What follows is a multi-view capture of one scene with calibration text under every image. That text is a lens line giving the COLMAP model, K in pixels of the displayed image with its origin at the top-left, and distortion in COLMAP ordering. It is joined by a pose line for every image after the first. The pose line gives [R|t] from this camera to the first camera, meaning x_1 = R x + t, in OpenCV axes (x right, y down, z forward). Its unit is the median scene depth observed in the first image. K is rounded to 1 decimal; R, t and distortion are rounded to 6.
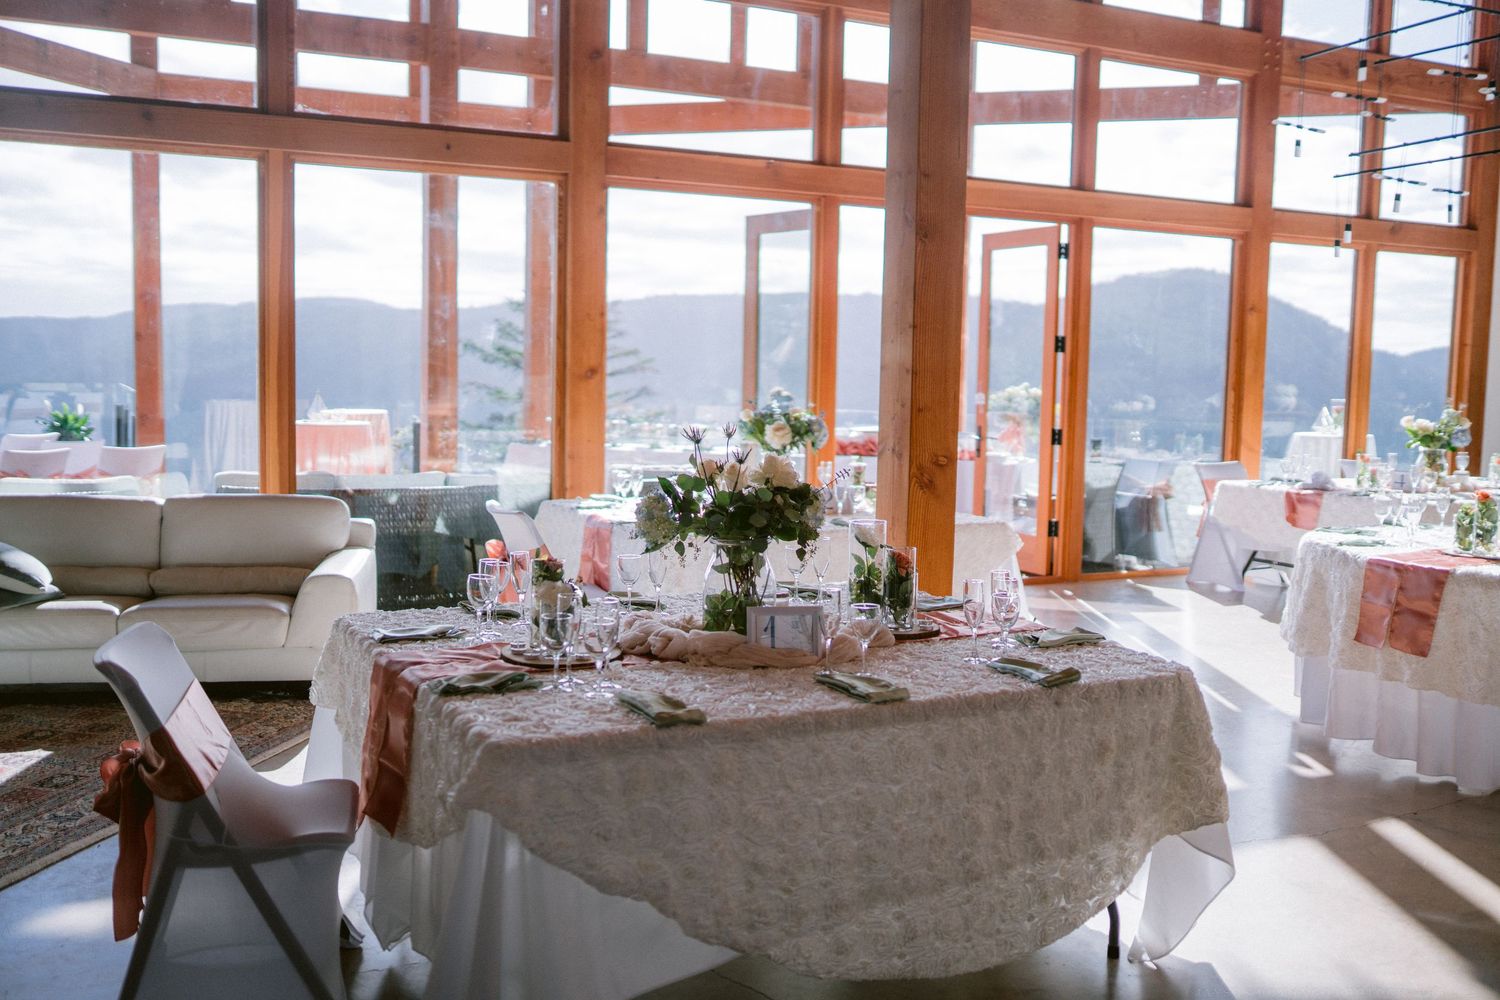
lens RADIAL K [[1428.0, 0, 748.5], [0, 1428.0, 497.3], [0, 0, 1]] dist [-0.018723, 0.000000]
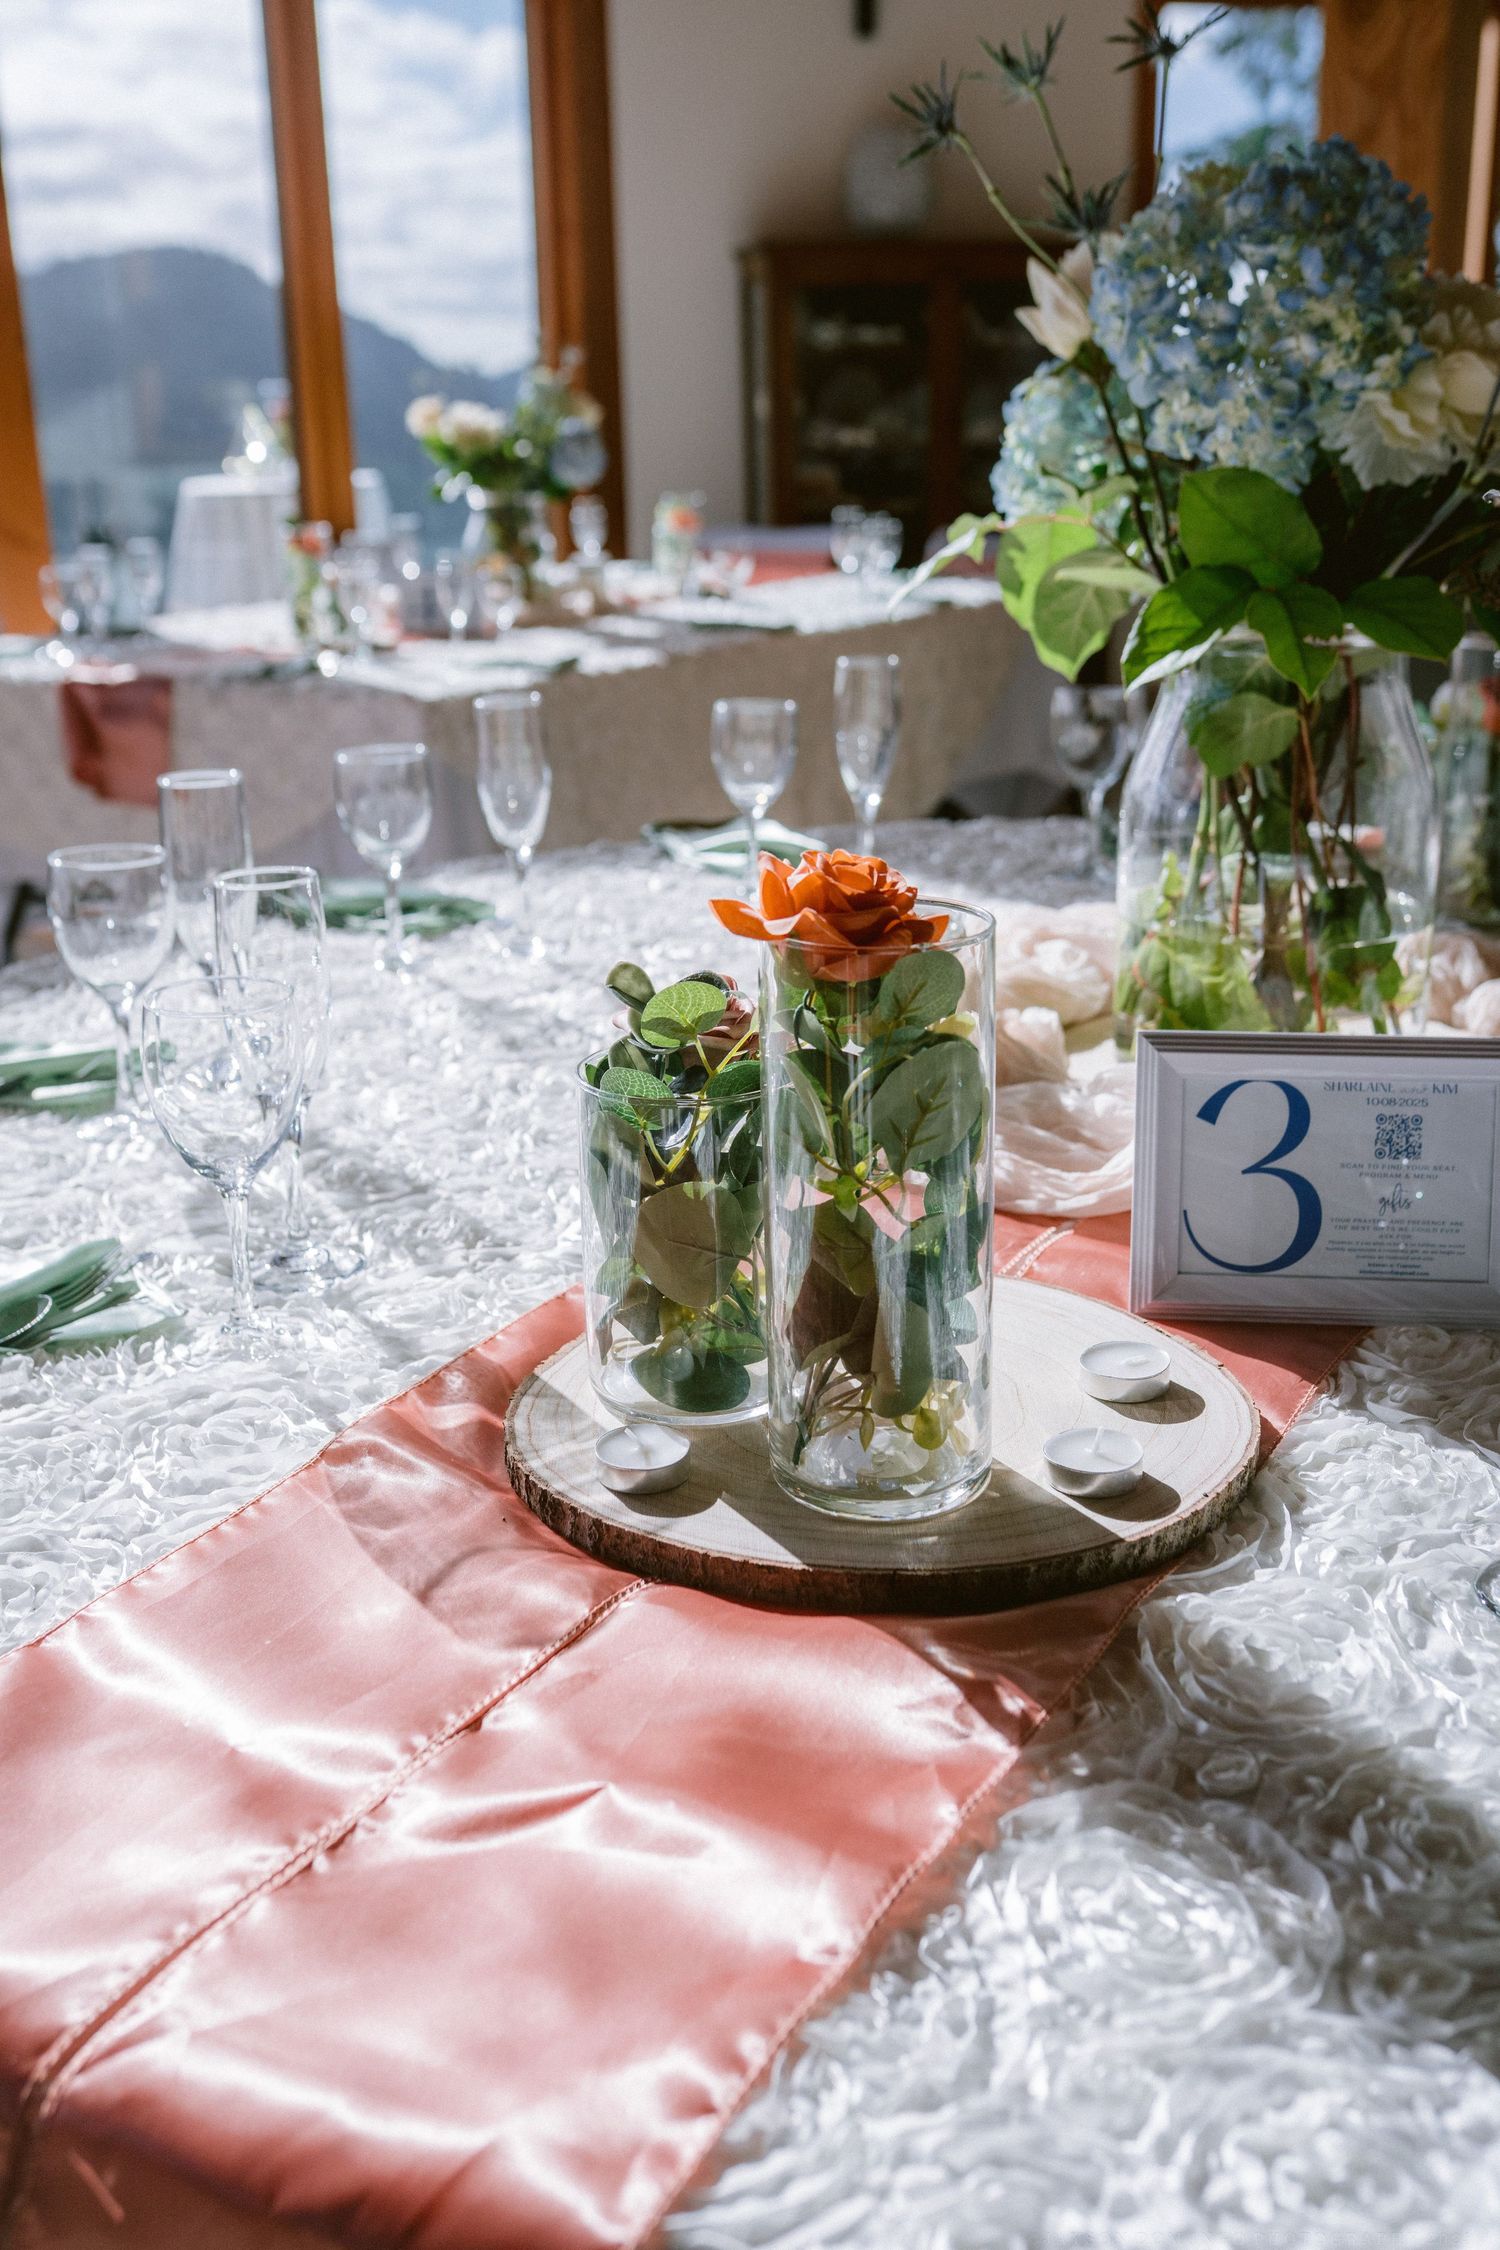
lens RADIAL K [[2142.0, 0, 744.4], [0, 2142.0, 1126.4], [0, 0, 1]] dist [-0.018723, 0.000000]
pose [[0.856727, -0.208361, 0.471811, 0.258699], [0.092097, 0.961867, 0.257547, -0.015640], [-0.507482, -0.177195, 0.843246, 0.515389]]
